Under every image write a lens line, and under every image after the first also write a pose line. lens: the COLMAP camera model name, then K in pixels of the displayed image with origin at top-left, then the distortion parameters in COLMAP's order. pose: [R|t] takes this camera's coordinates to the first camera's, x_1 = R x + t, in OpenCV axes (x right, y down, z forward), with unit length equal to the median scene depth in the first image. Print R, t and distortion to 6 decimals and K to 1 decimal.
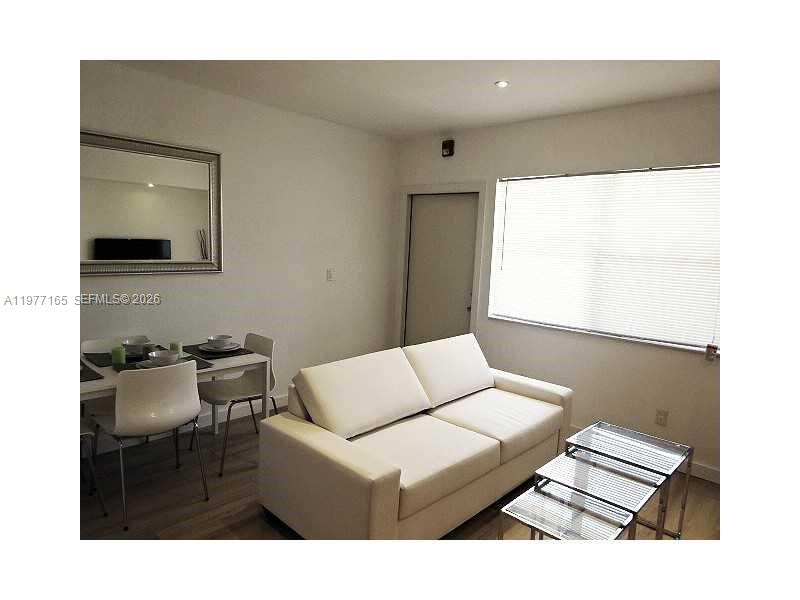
lens RADIAL K [[467.9, 0, 400.3], [0, 467.9, 312.5], [0, 0, 1]] dist [-0.000492, -0.000036]
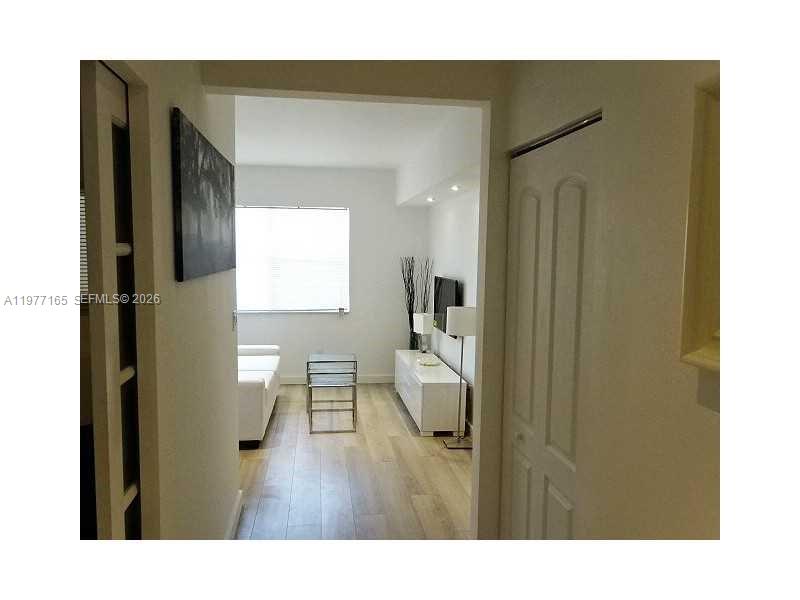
lens RADIAL K [[588.1, 0, 405.1], [0, 588.1, 303.9], [0, 0, 1]] dist [-0.001618, -0.004082]
pose [[0.625237, -0.098819, 0.774153, -0.824314], [0.130047, 0.991275, 0.021503, 0.034141], [-0.769523, 0.087232, 0.632633, -0.547777]]
